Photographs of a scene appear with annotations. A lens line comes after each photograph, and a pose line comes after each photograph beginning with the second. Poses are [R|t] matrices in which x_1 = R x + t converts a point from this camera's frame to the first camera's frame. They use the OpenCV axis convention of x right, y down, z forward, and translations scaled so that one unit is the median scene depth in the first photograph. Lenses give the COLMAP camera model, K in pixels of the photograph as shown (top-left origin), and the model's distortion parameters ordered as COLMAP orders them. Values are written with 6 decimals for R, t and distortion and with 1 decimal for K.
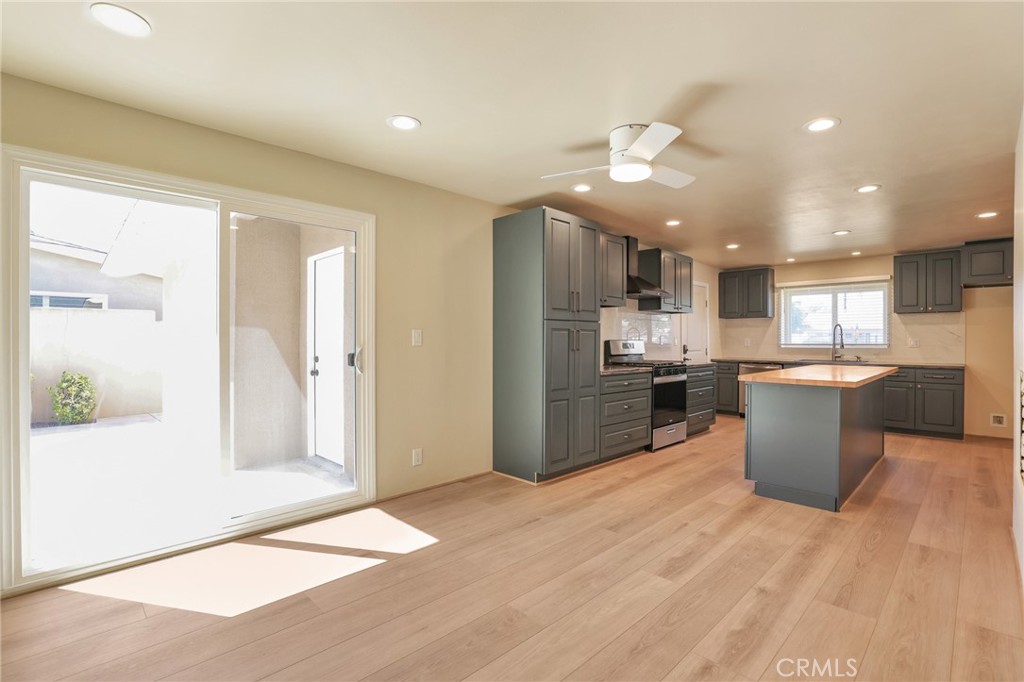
lens RADIAL K [[471.0, 0, 520.4], [0, 471.0, 343.2], [0, 0, 1]] dist [-0.034836, 0.007114]
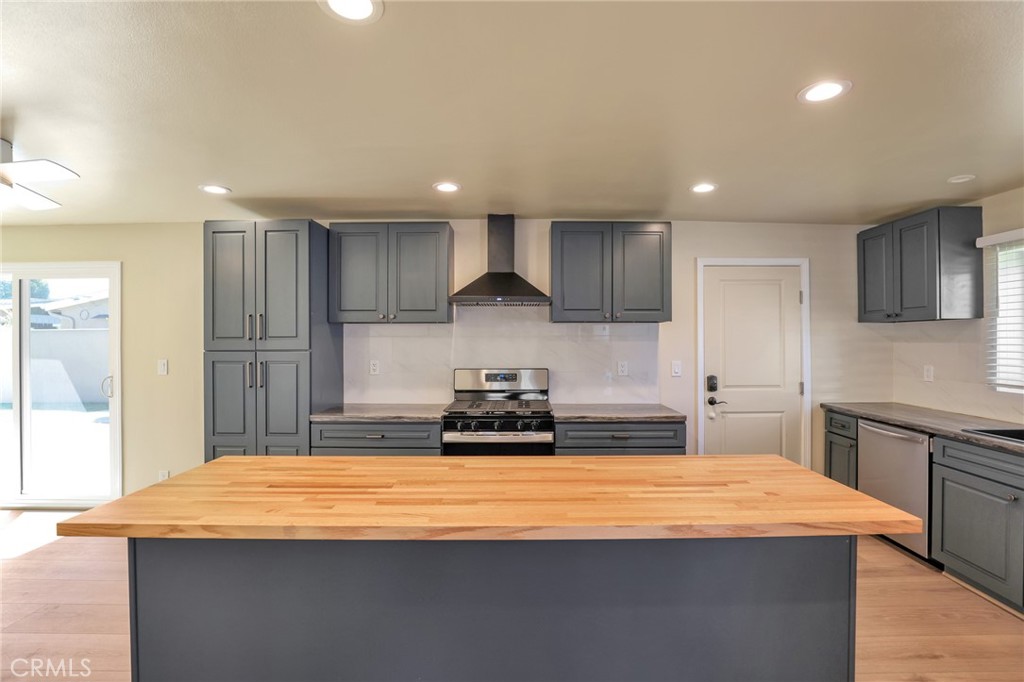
lens RADIAL K [[471.0, 0, 517.8], [0, 471.0, 335.6], [0, 0, 1]] dist [-0.034836, 0.007114]
pose [[0.703055, -0.010033, -0.711065, 0.944316], [-0.000635, 0.999891, -0.014736, -0.057905], [0.711136, 0.010812, 0.702972, 0.715319]]
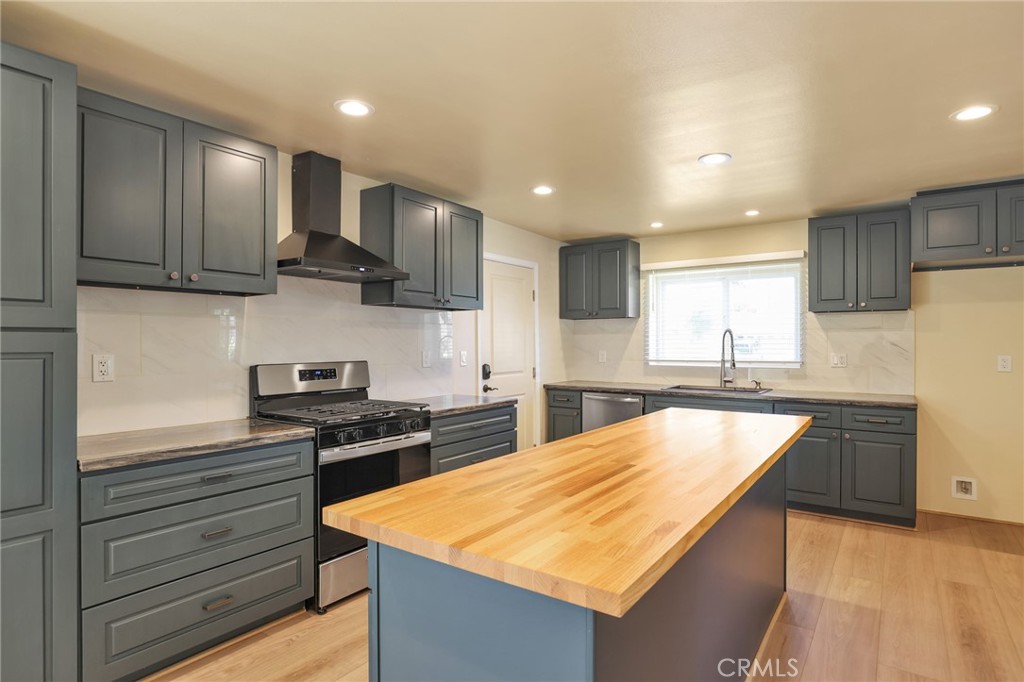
lens RADIAL K [[545.1, 0, 524.6], [0, 545.1, 343.9], [0, 0, 1]] dist [-0.007225, -0.001441]
pose [[0.983669, -0.002805, 0.179966, 0.444580], [0.003419, 0.999989, -0.003101, -0.031506], [-0.179955, 0.003666, 0.983668, 0.516947]]
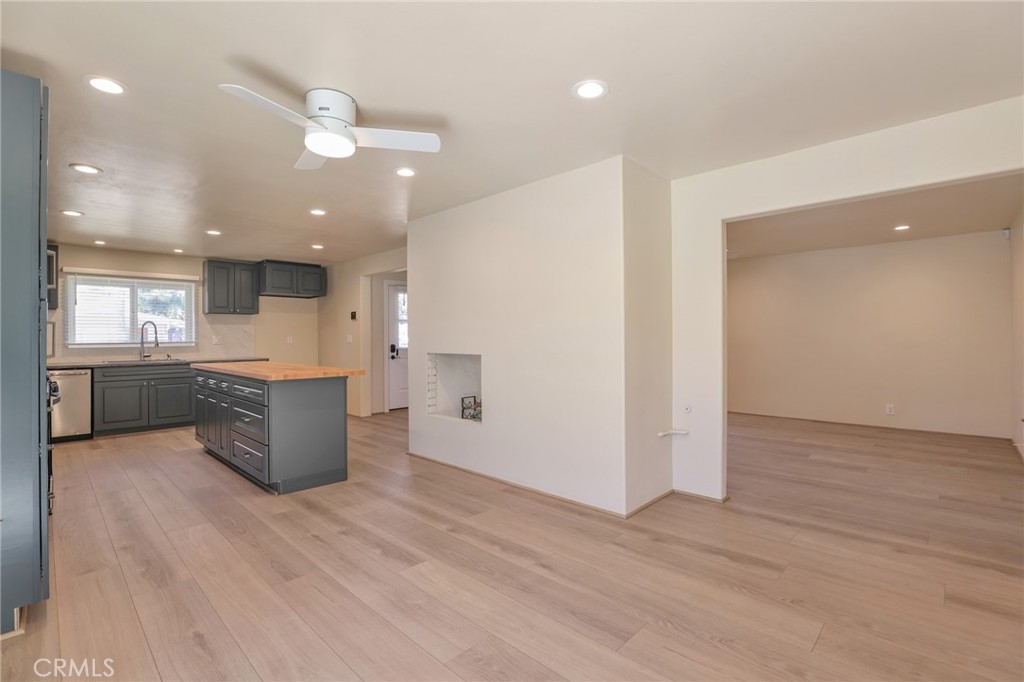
lens RADIAL K [[471.0, 0, 516.7], [0, 471.0, 336.7], [0, 0, 1]] dist [-0.034836, 0.007114]
pose [[-0.018603, -0.001535, 0.999826, -0.407871], [0.011593, 0.999931, 0.001751, -0.004736], [-0.999760, 0.011624, -0.018584, 0.430377]]
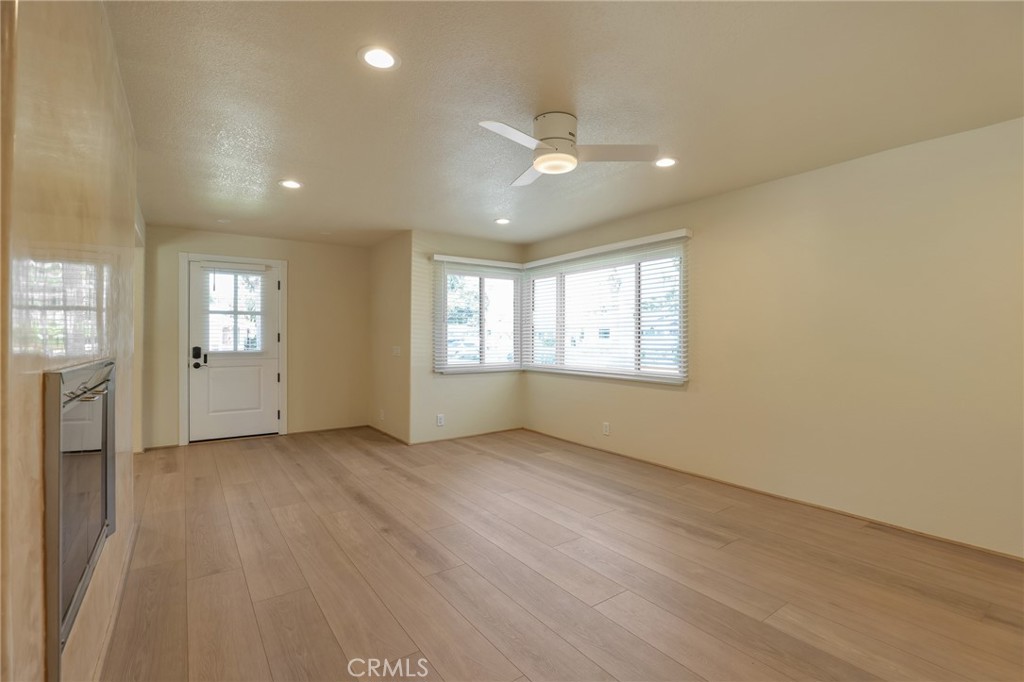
lens RADIAL K [[471.0, 0, 517.9], [0, 471.0, 335.4], [0, 0, 1]] dist [-0.034836, 0.007114]
pose [[0.162953, -0.001415, 0.986633, 0.315178], [0.006211, 0.999981, 0.000408, -0.003029], [-0.986614, 0.006062, 0.162958, -0.155785]]
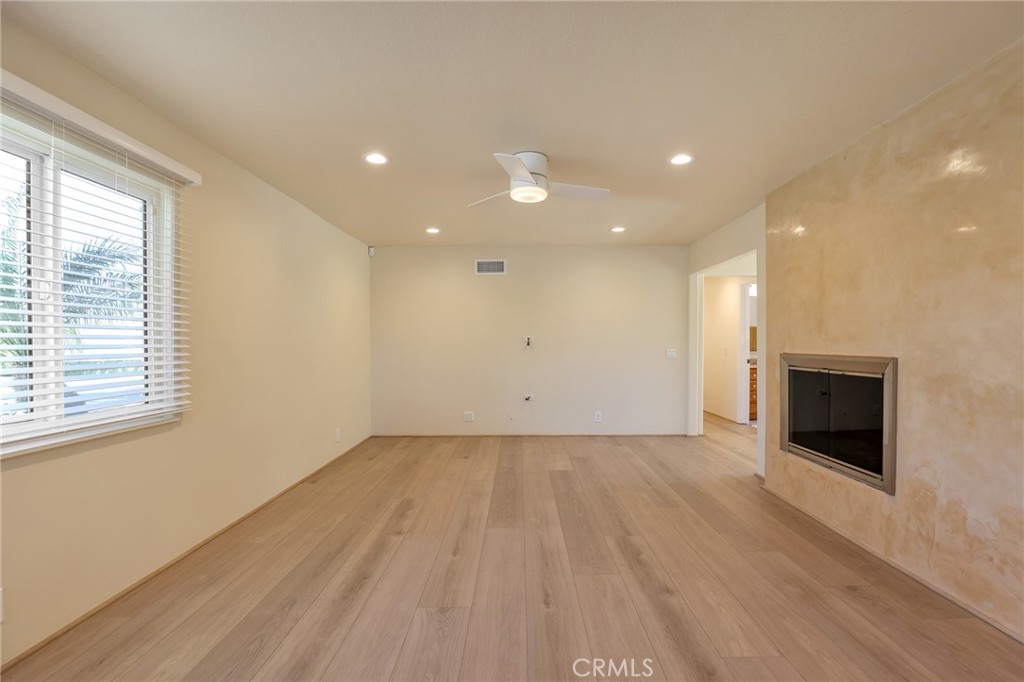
lens RADIAL K [[471.0, 0, 524.6], [0, 471.0, 349.4], [0, 0, 1]] dist [-0.034836, 0.007114]
pose [[-0.699537, 0.007167, -0.714560, 1.430083], [-0.005642, 0.999863, 0.015552, 0.001198], [0.714574, 0.014911, -0.699401, 0.389053]]
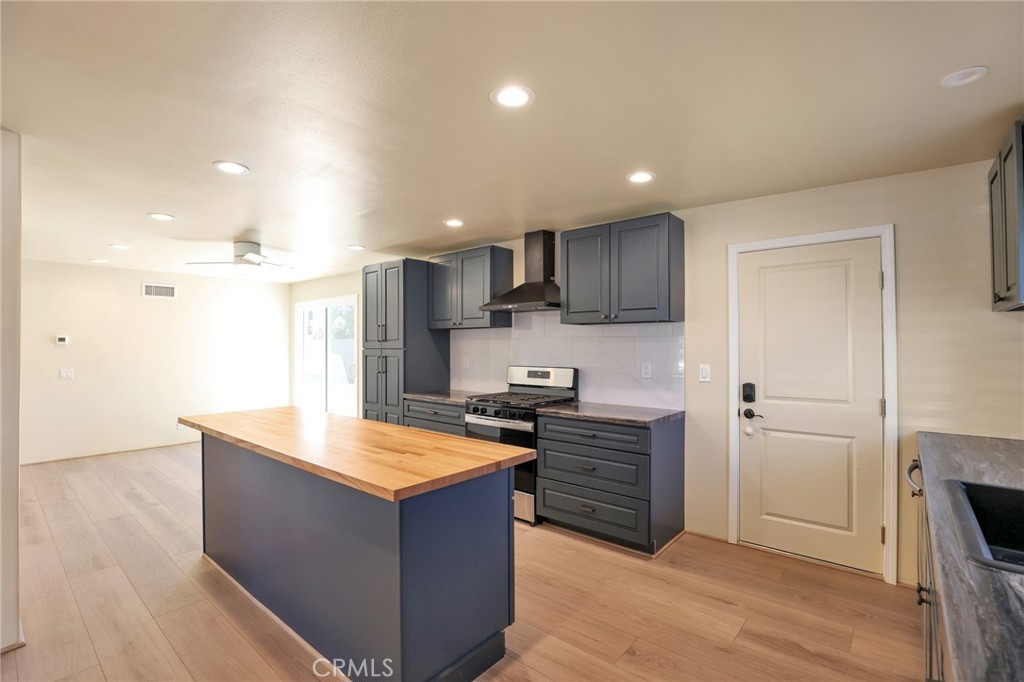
lens RADIAL K [[471.0, 0, 519.9], [0, 471.0, 332.6], [0, 0, 1]] dist [-0.034836, 0.007114]
pose [[0.082762, -0.017714, -0.996412, 1.285038], [0.002307, 0.999843, -0.017583, -0.063106], [0.996567, -0.000844, 0.082790, 1.186045]]
